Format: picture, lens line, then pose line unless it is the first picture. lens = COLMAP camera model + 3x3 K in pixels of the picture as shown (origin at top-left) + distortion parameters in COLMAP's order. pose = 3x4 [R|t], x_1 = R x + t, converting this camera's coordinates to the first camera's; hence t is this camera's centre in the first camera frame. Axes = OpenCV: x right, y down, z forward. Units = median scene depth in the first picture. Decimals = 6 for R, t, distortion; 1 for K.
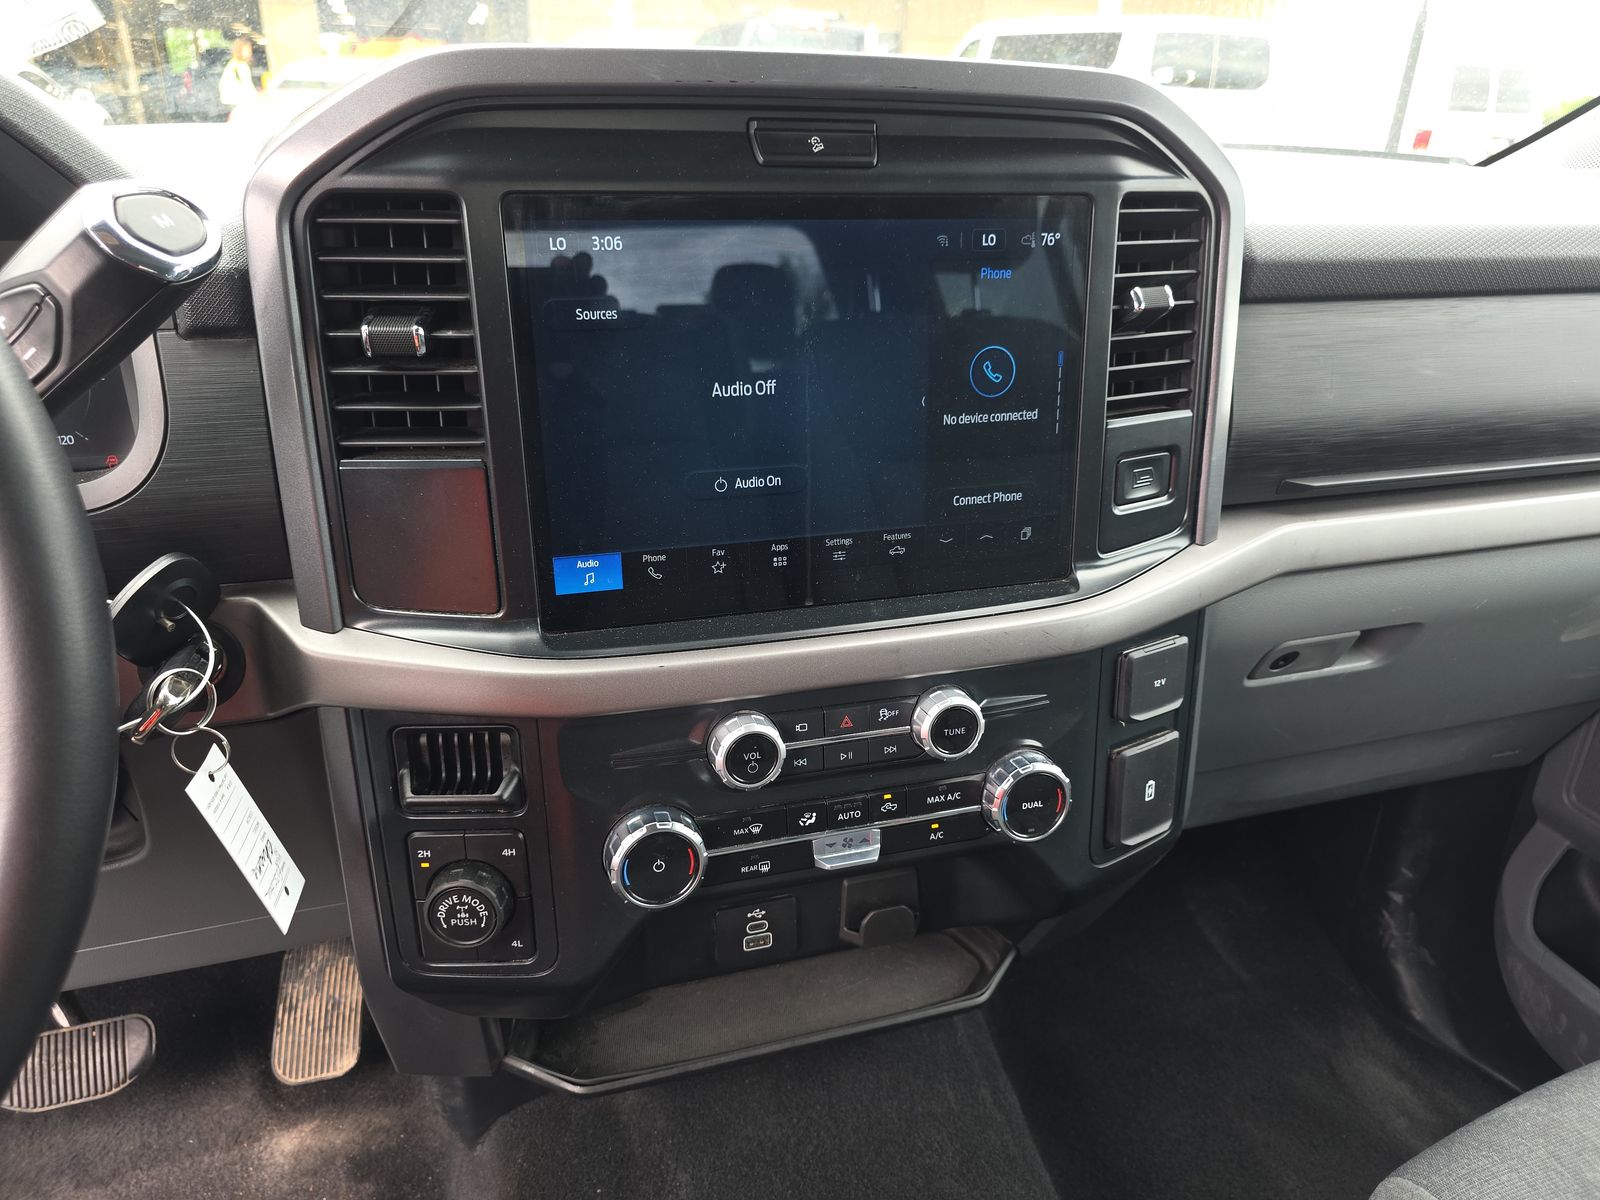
lens RADIAL K [[1095.2, 0, 797.2], [0, 1095.2, 599.6], [0, 0, 1]] dist [0.006958, -0.013510]
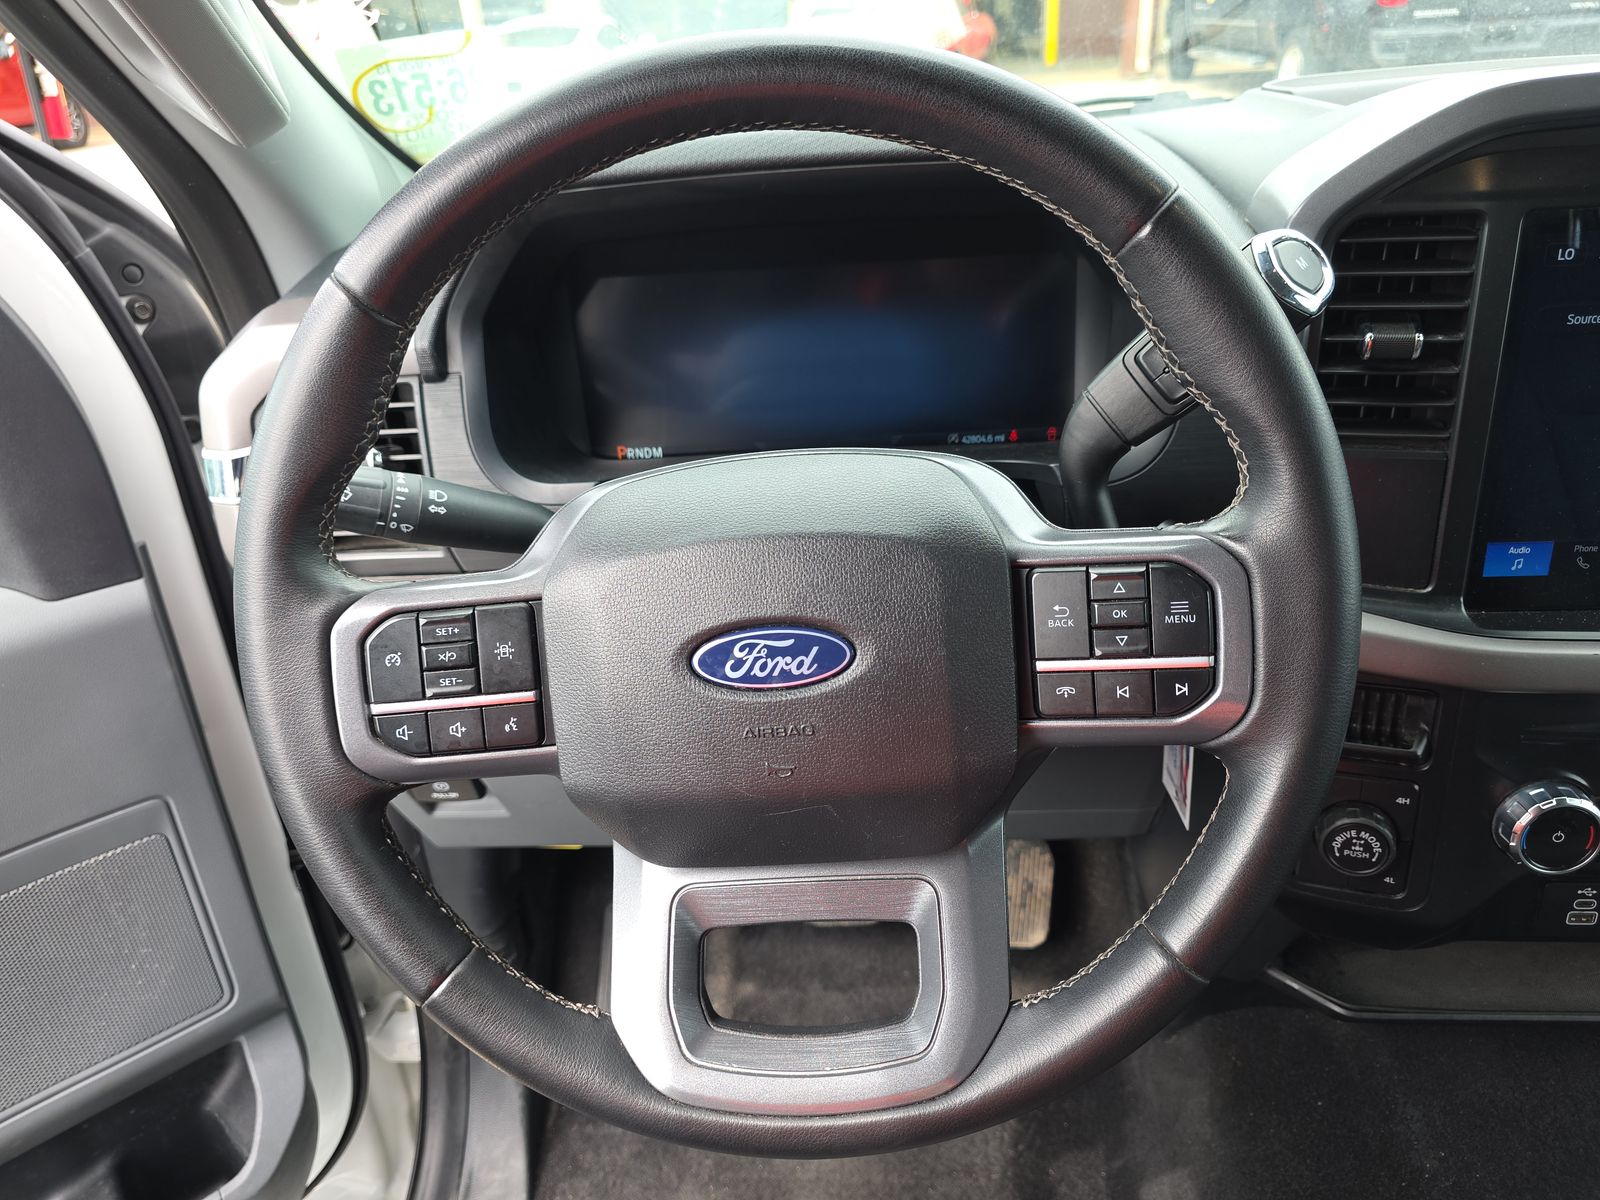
lens RADIAL K [[1095.2, 0, 798.7], [0, 1095.2, 603.7], [0, 0, 1]] dist [0.006958, -0.013510]
pose [[0.923243, 0.101165, -0.370658, -0.440277], [-0.072564, 0.993263, 0.090352, -0.026287], [0.377301, -0.056520, 0.924364, -0.260677]]
